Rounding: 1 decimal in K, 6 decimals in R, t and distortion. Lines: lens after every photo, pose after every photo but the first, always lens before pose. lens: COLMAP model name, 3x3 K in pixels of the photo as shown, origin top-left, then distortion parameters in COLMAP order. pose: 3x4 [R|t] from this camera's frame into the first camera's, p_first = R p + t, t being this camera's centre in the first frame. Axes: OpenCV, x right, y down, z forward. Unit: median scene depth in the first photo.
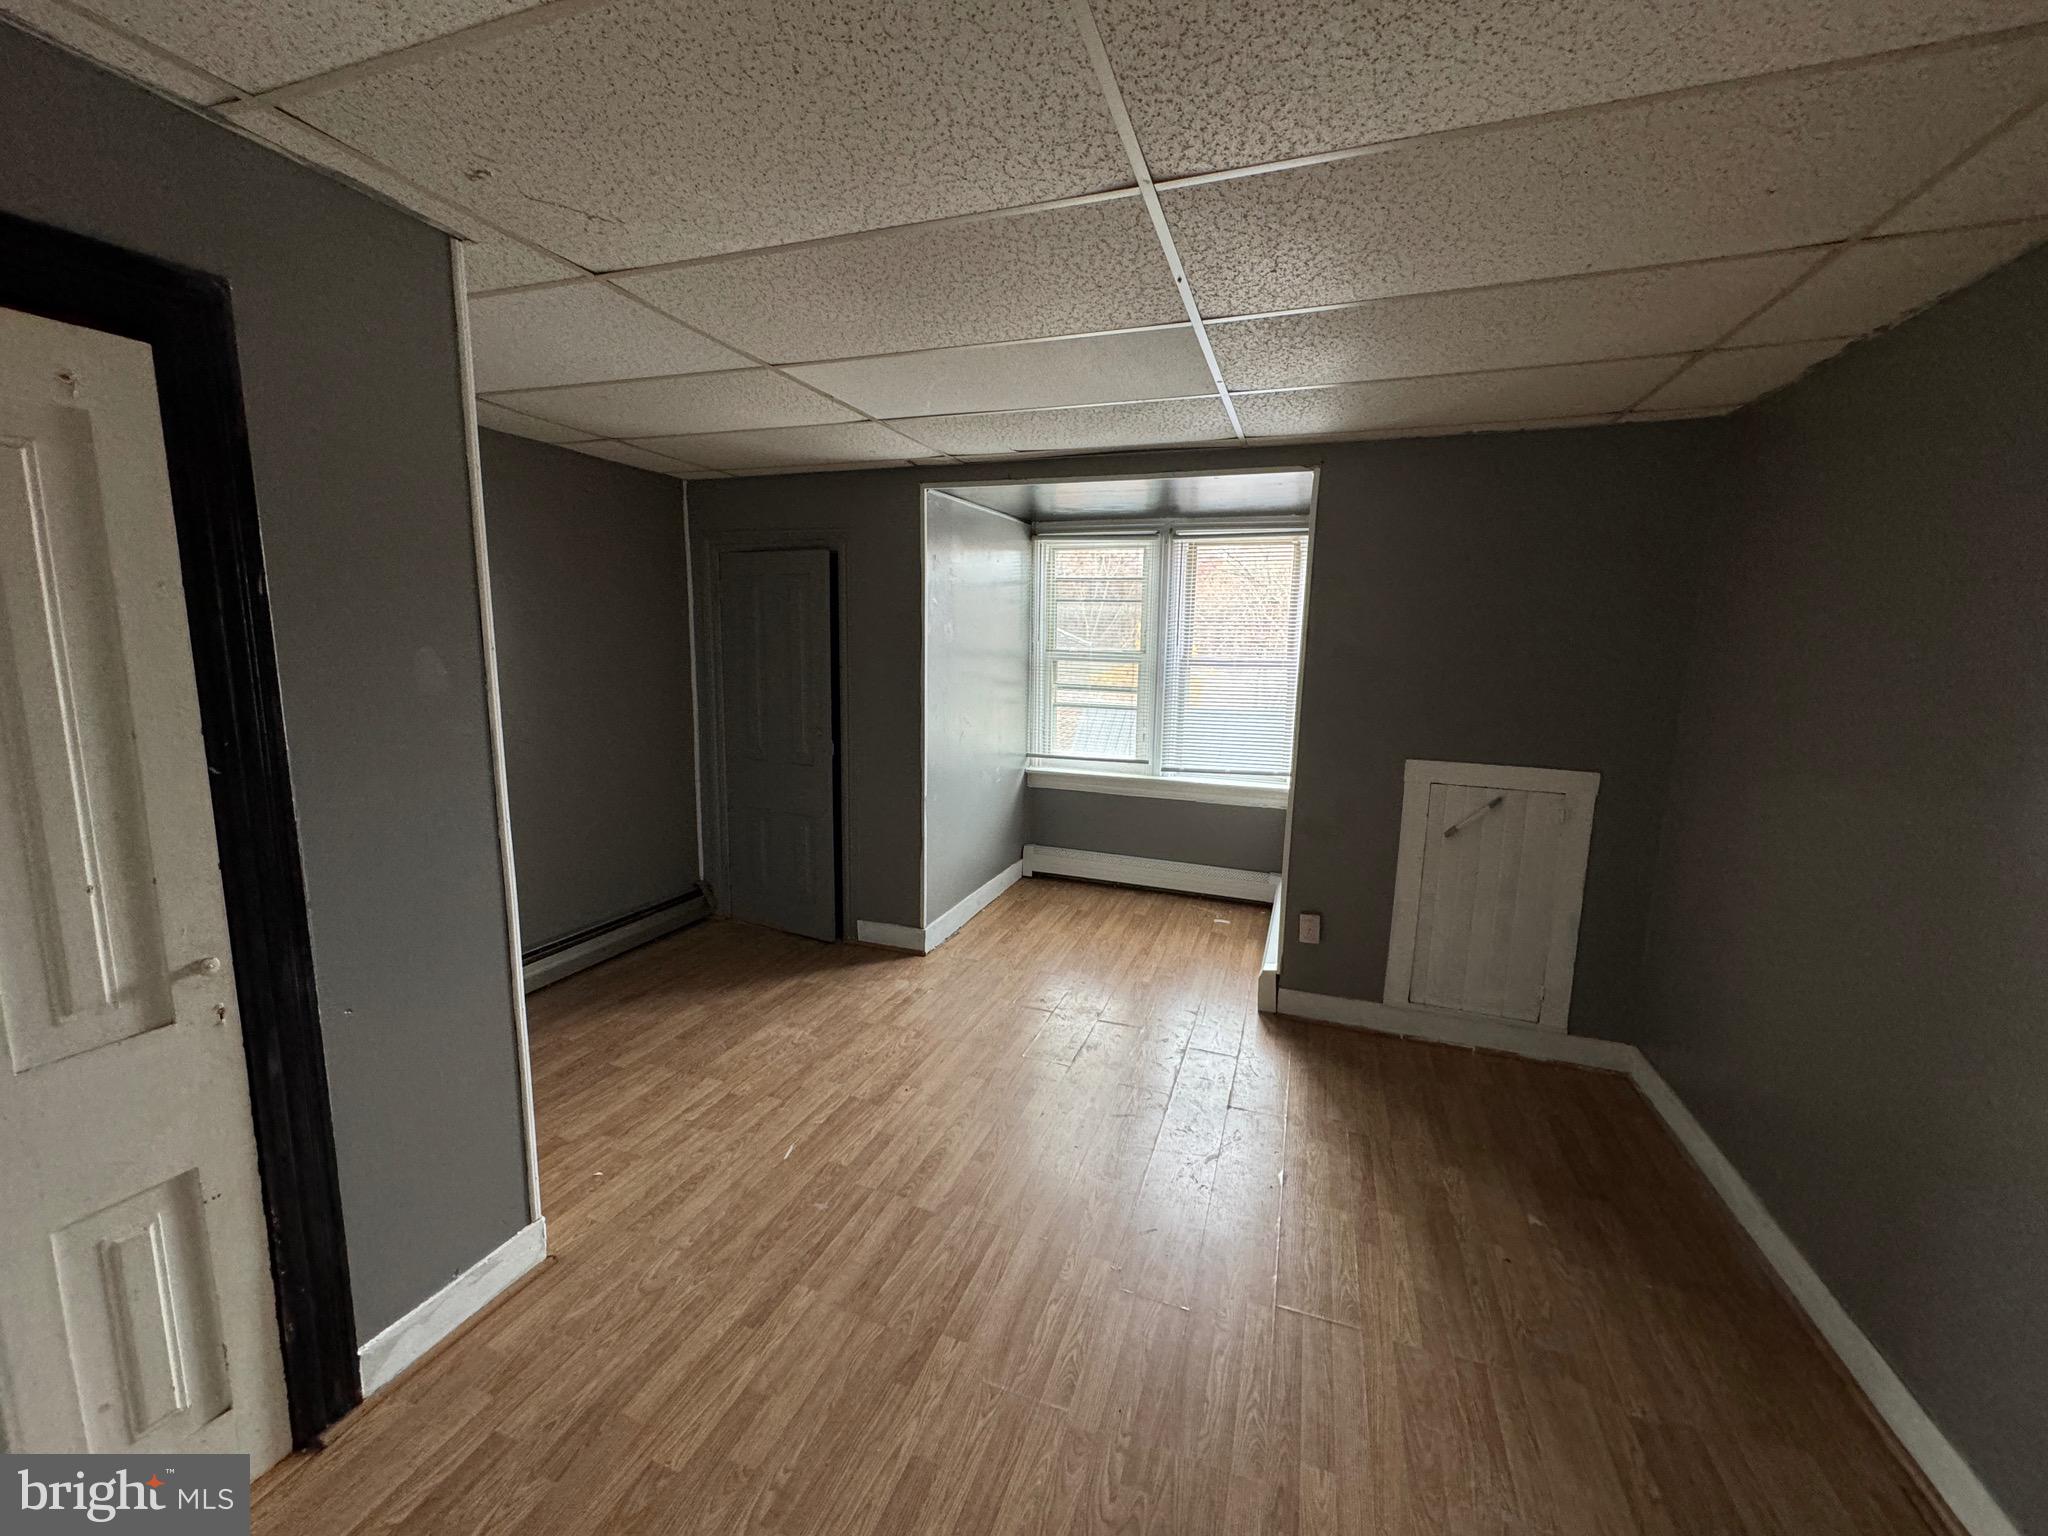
lens RADIAL K [[817.7, 0, 1021.4], [0, 817.7, 767.5], [0, 0, 1]] dist [-0.002290, -0.000126]
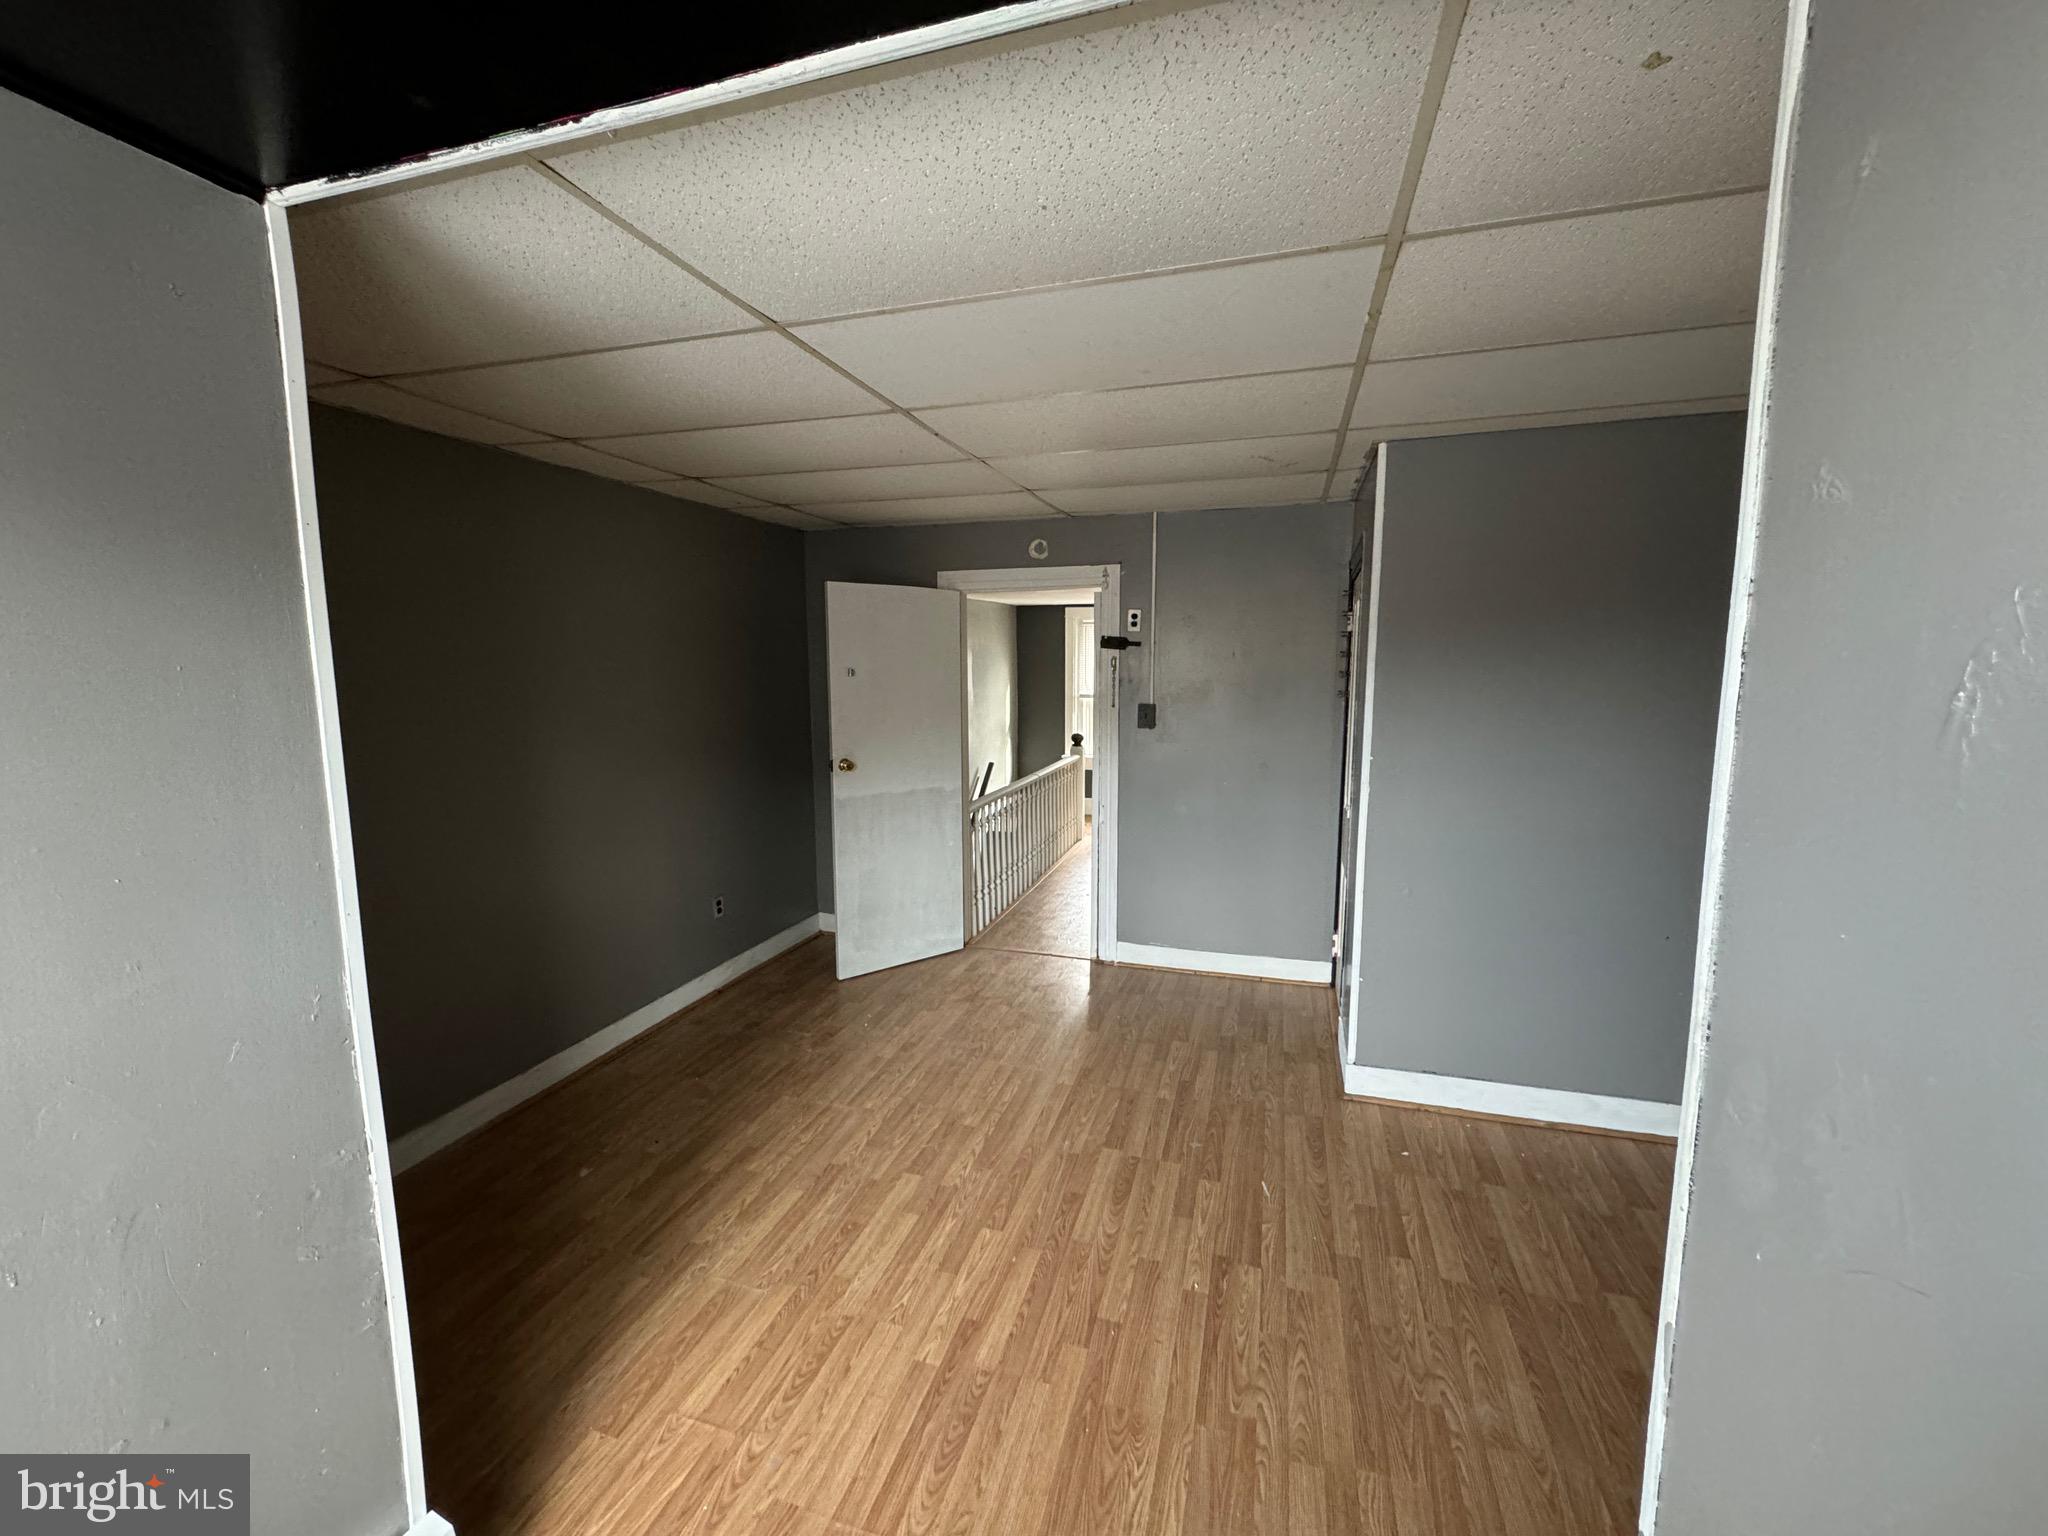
lens RADIAL K [[817.7, 0, 1025.2], [0, 817.7, 765.3], [0, 0, 1]] dist [-0.002290, -0.000126]
pose [[-0.998871, -0.015752, -0.044813, 0.067980], [-0.027427, 0.961519, 0.273367, -0.312962], [0.038782, 0.274287, -0.960866, 1.898337]]
